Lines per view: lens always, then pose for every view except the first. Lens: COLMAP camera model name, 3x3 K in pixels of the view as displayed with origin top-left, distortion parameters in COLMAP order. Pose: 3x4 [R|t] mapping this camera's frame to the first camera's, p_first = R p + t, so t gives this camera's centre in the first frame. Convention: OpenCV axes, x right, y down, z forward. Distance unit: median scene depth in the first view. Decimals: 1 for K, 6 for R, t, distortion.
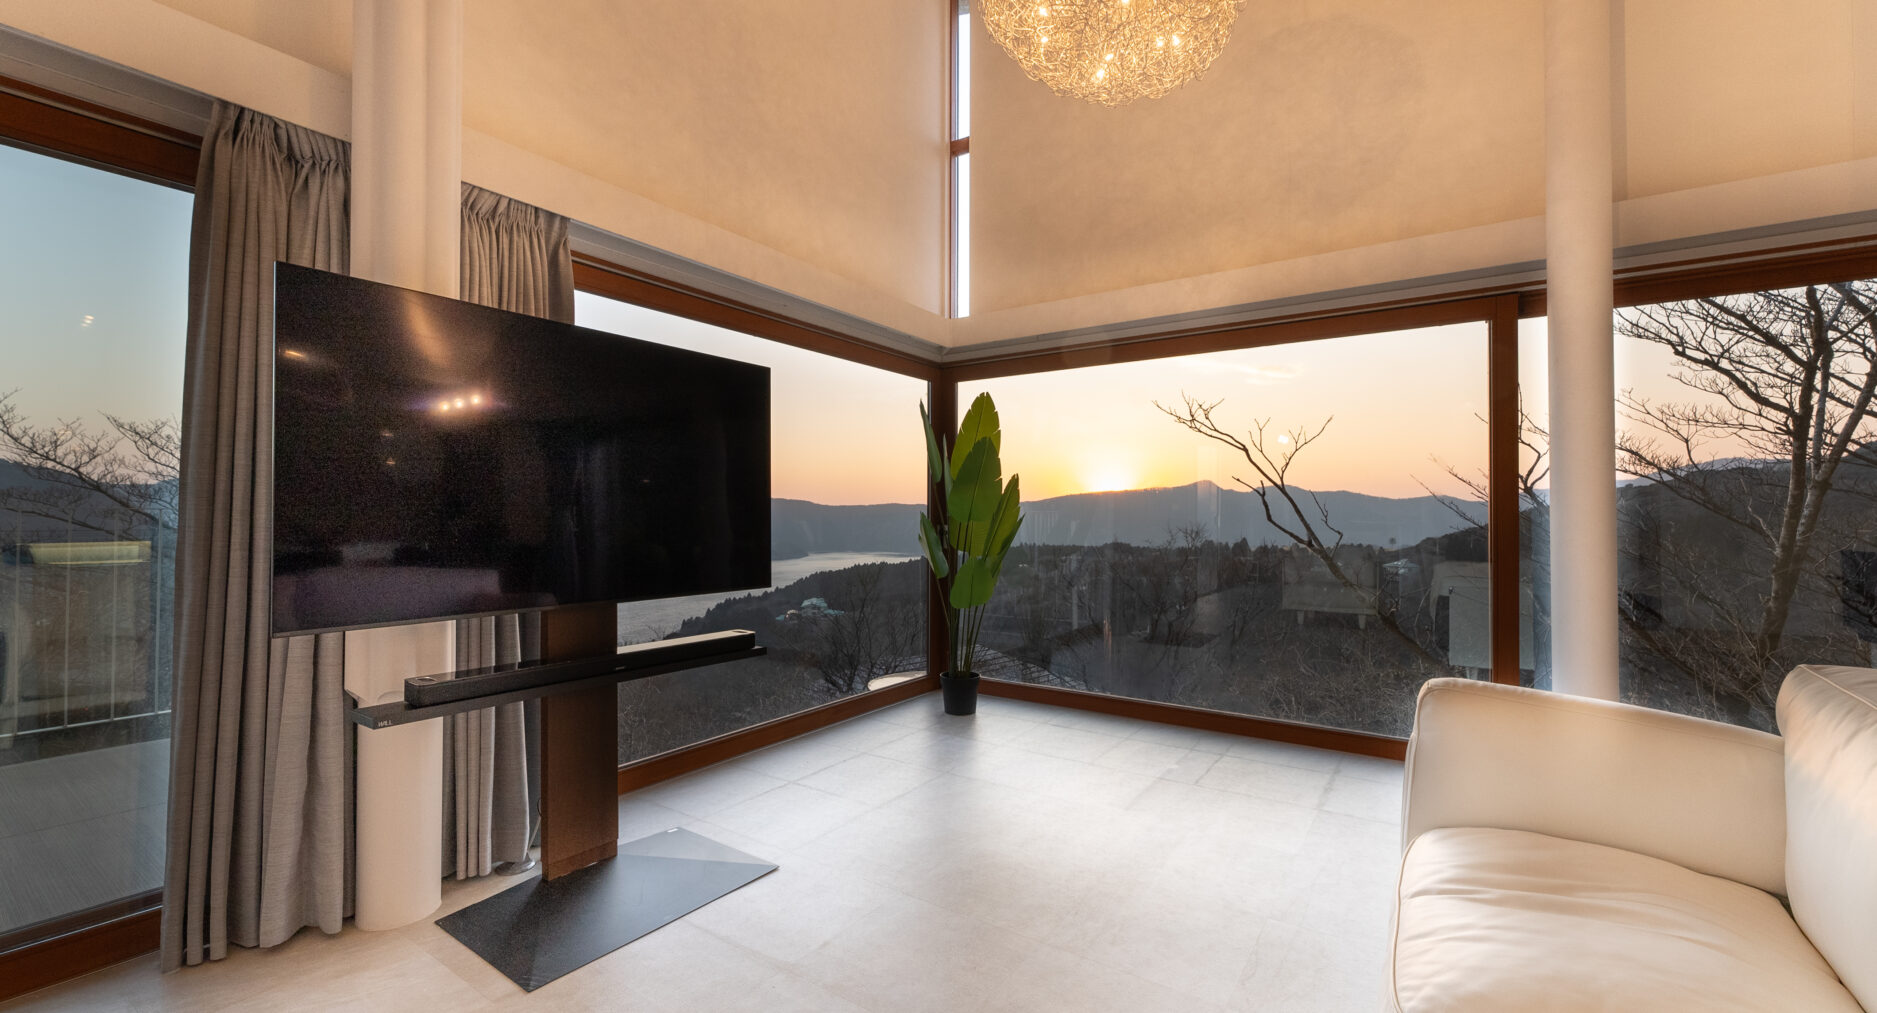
lens RADIAL K [[737.8, 0, 938.5], [0, 737.8, 506.5], [0, 0, 1]] dist [-0.002793, -0.000344]
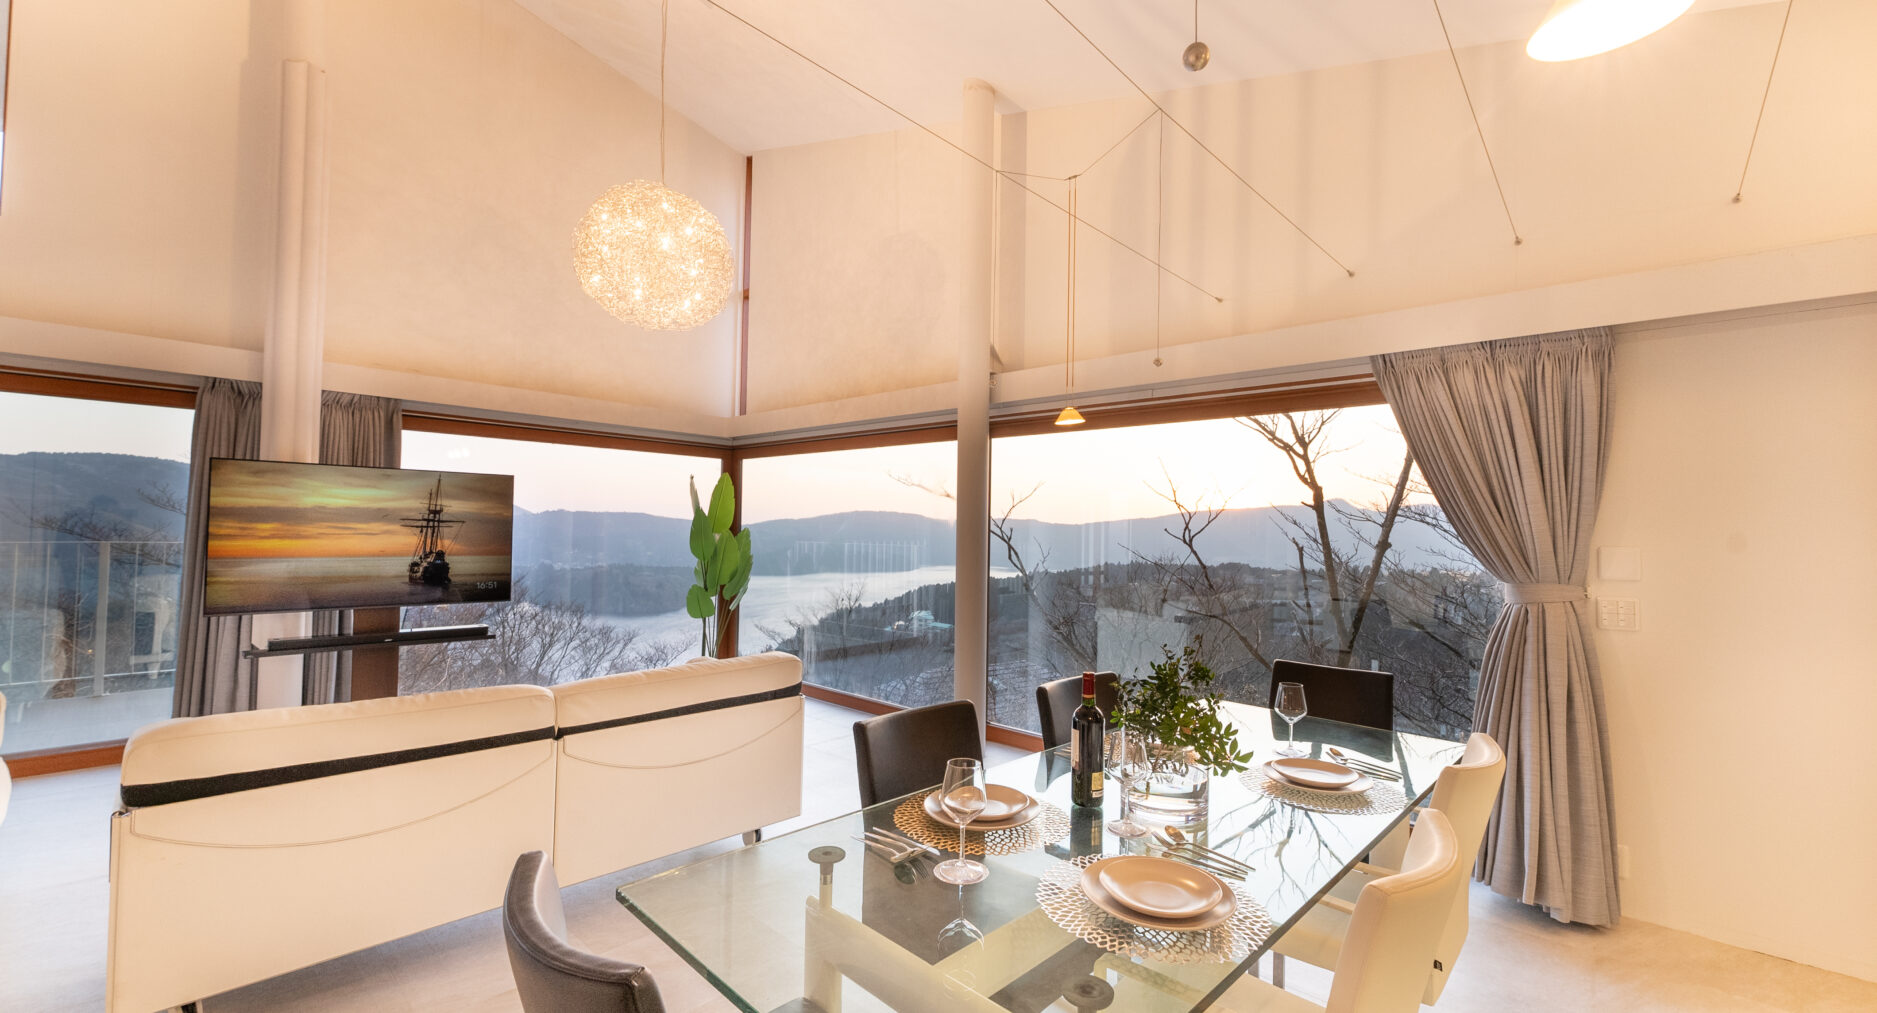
lens RADIAL K [[727.7, 0, 938.5], [0, 727.7, 506.5], [0, 0, 1]] dist [0.000332, 0.000008]
pose [[0.989274, 0.012312, -0.145550, 0.756804], [-0.015871, 0.999602, -0.023312, -0.065333], [0.145205, 0.025372, 0.989076, -0.418611]]
